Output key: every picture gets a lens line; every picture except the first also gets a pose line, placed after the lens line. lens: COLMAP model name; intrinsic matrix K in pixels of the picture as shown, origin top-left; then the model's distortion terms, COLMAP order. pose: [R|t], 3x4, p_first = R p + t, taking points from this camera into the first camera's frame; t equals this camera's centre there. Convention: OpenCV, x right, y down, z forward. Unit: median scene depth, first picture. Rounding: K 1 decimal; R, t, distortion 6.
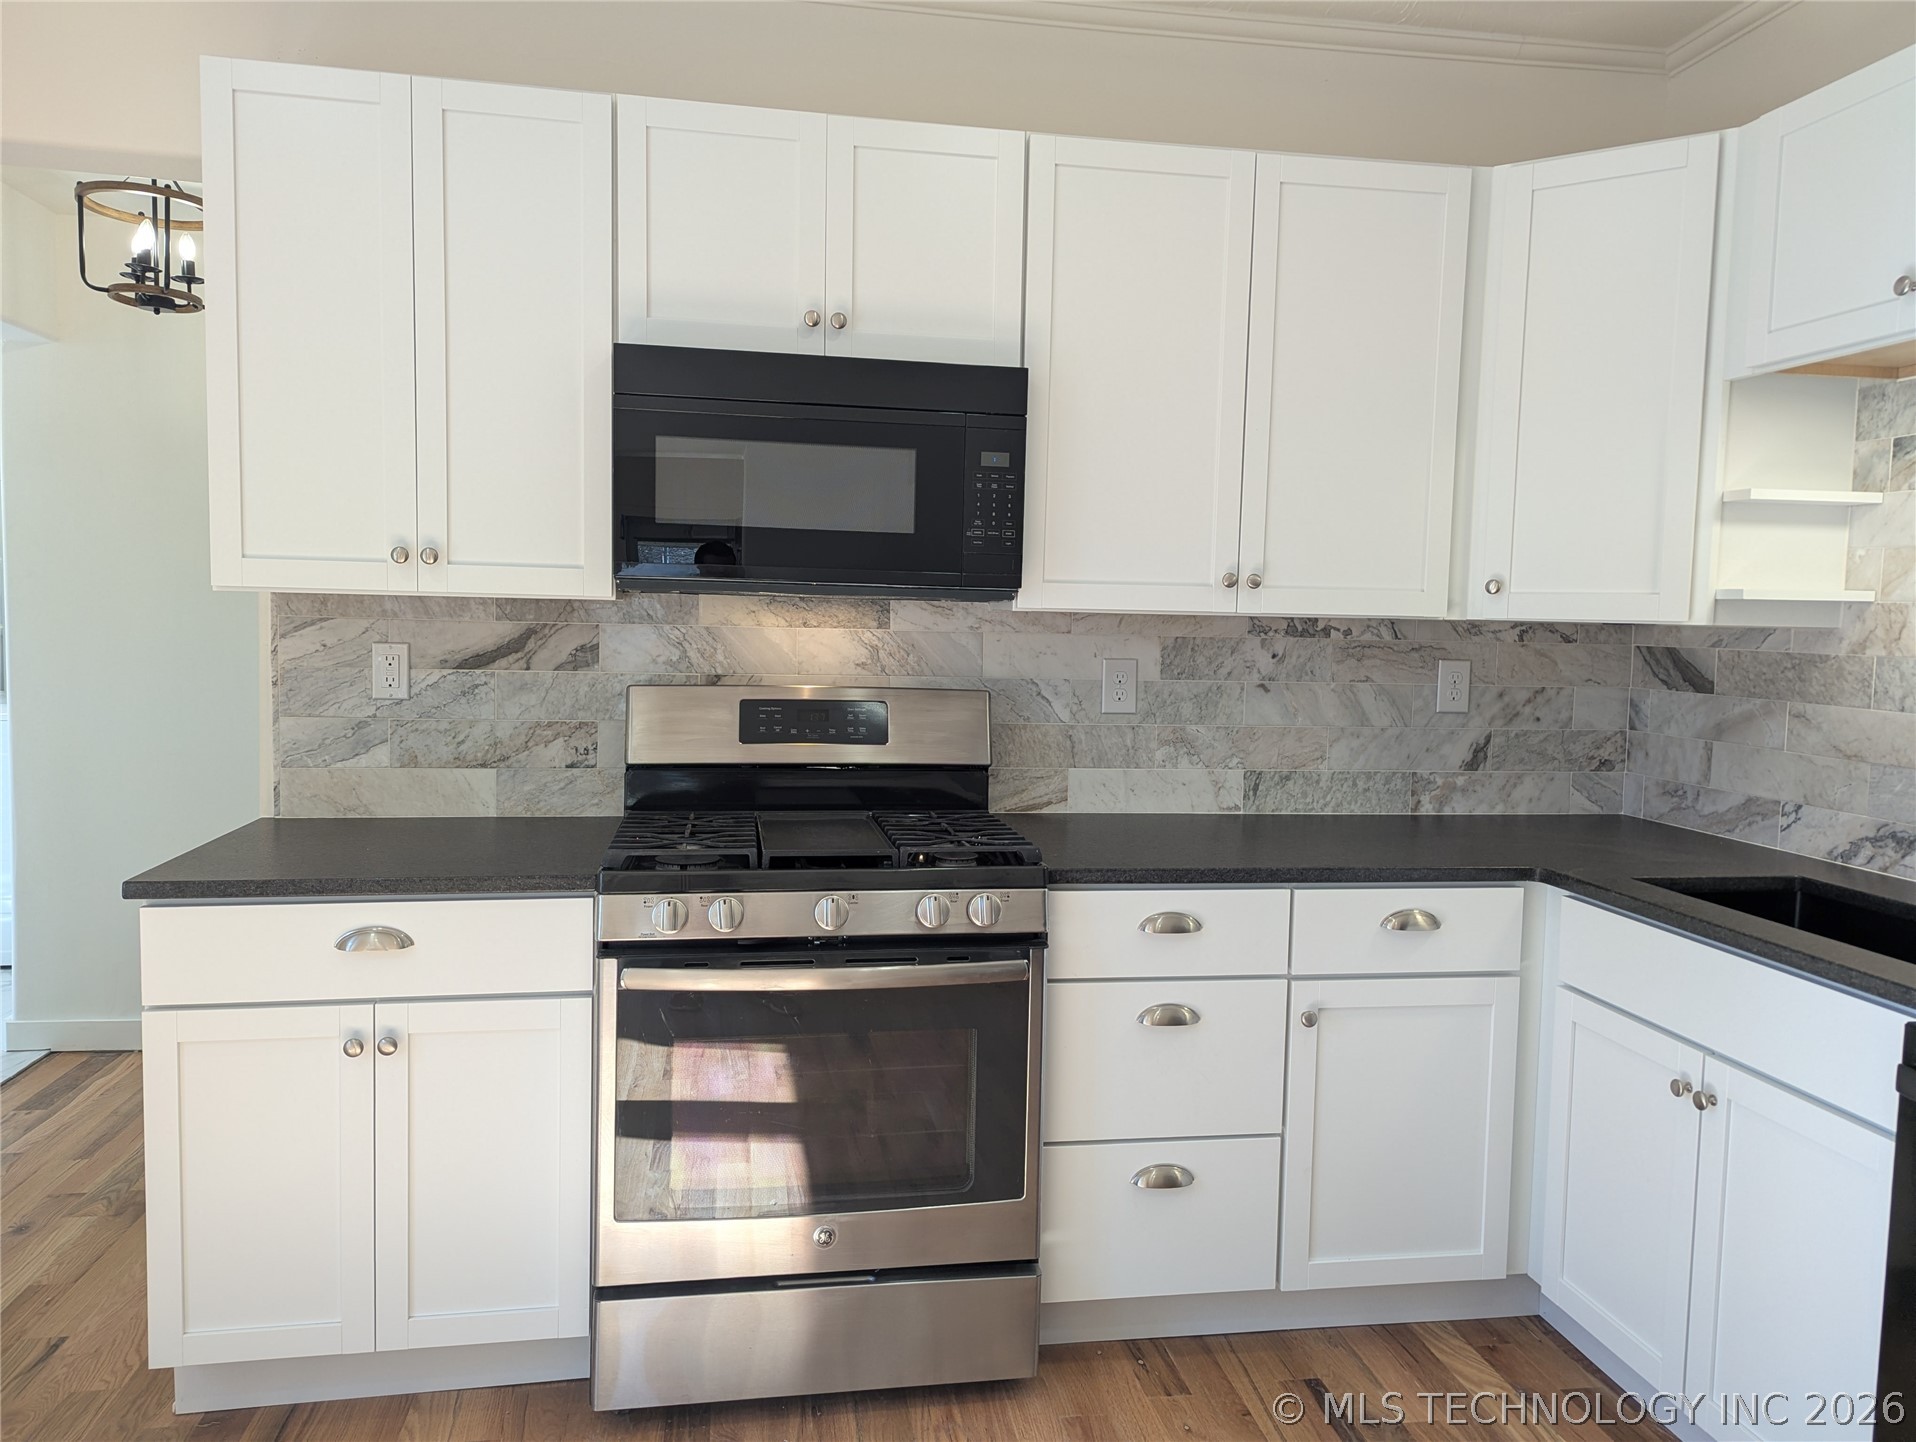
lens RADIAL K [[1333.7, 0, 966.9], [0, 1333.7, 714.5], [0, 0, 1]] dist [0.065252, -0.066986]
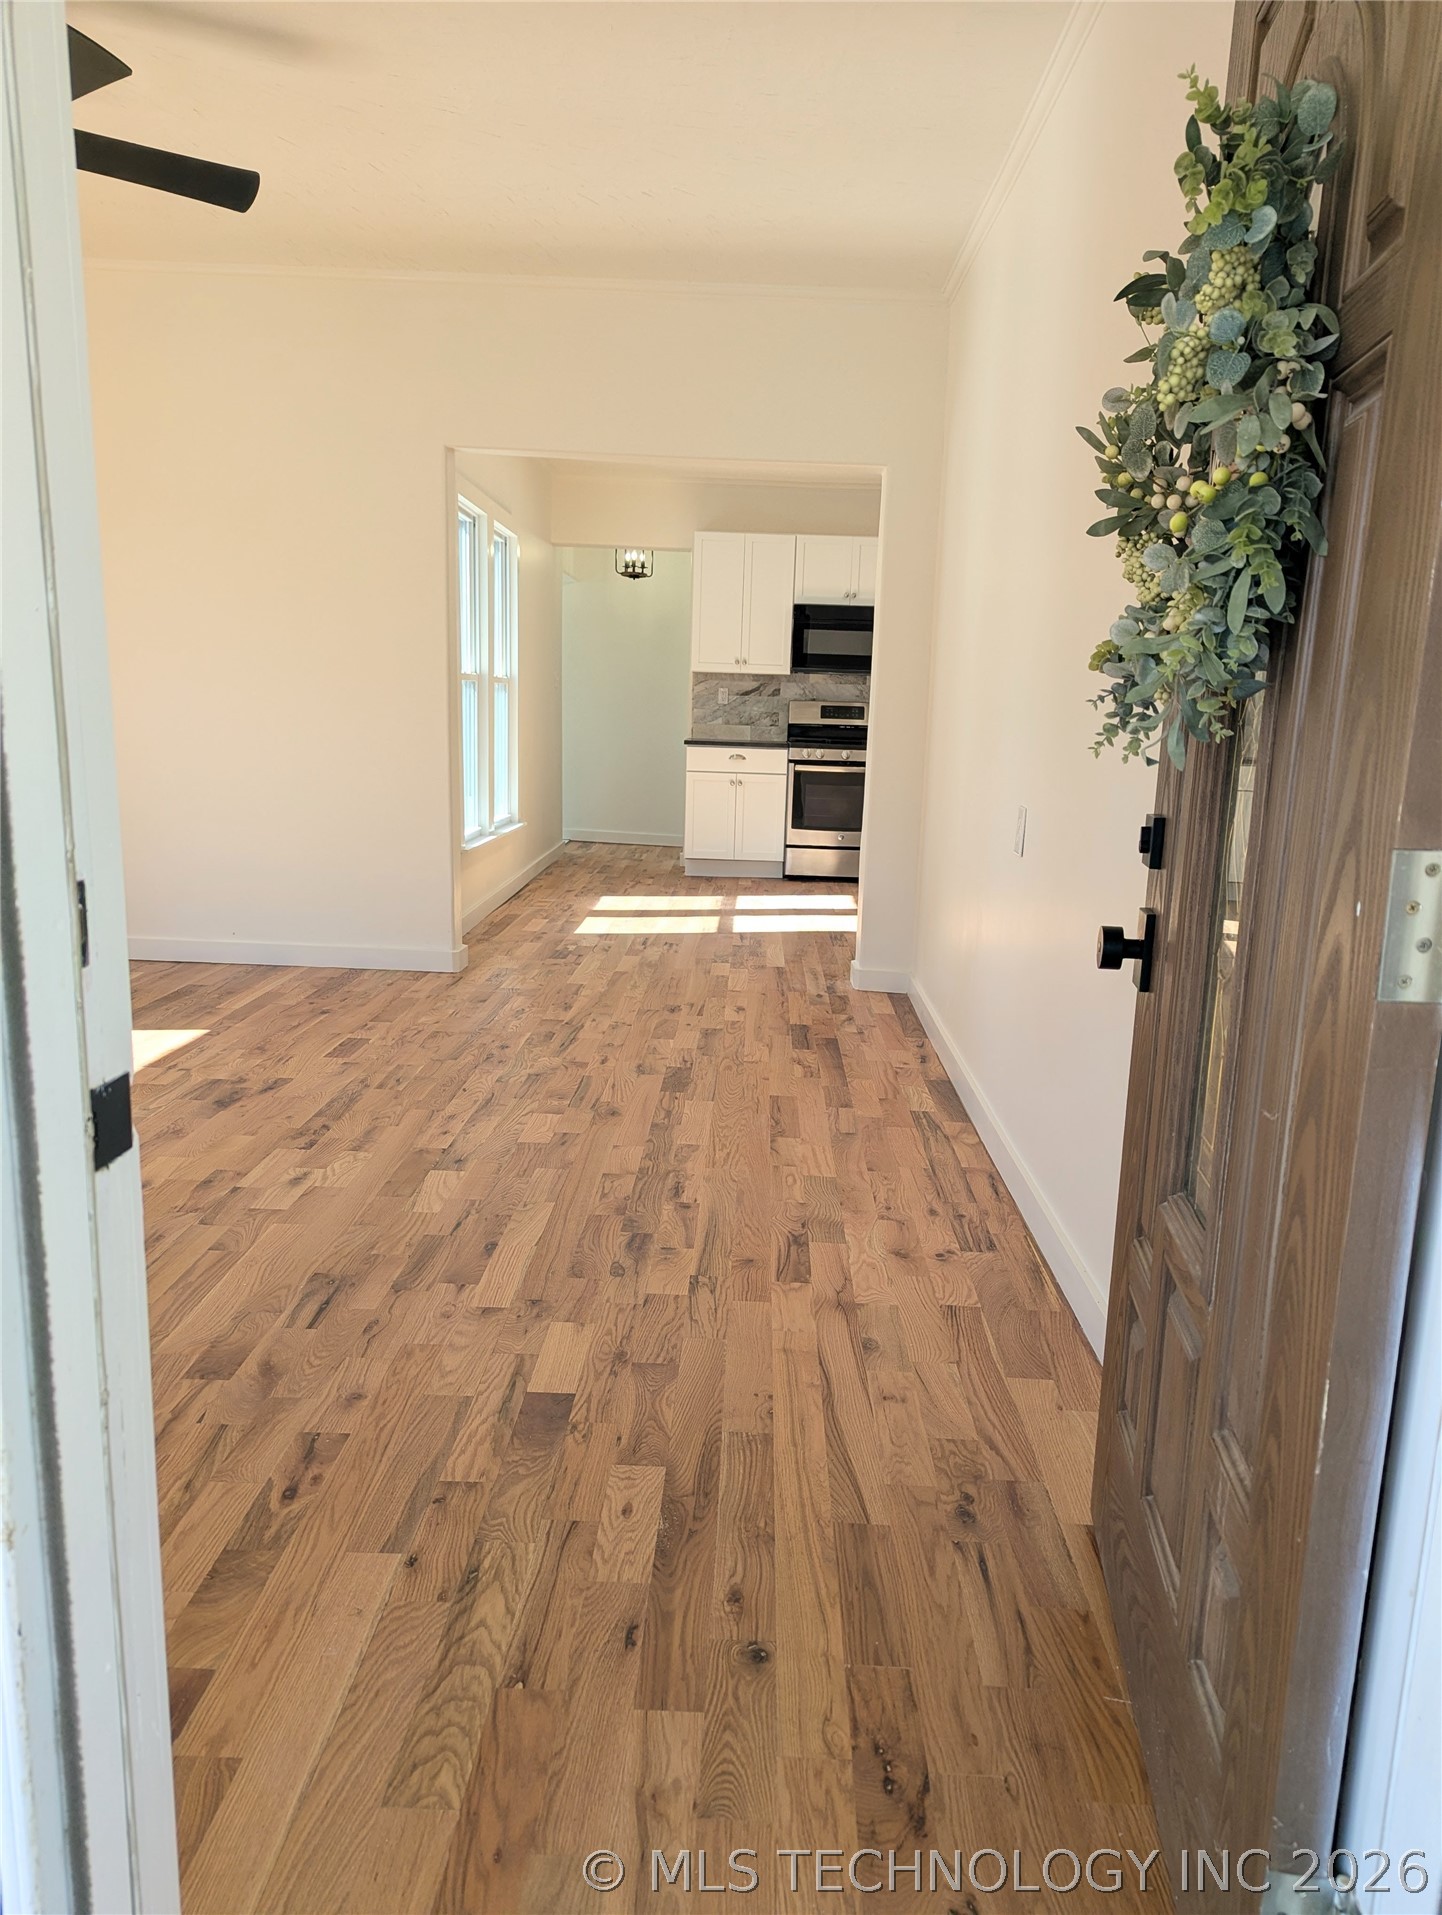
lens RADIAL K [[1333.0, 0, 762.4], [0, 1333.0, 971.8], [0, 0, 1]] dist [0.065252, -0.066986]
pose [[0.984447, 0.045439, -0.169702, 0.298375], [-0.025394, 0.992633, 0.118473, 0.269170], [0.173835, -0.112321, 0.978348, -2.493561]]
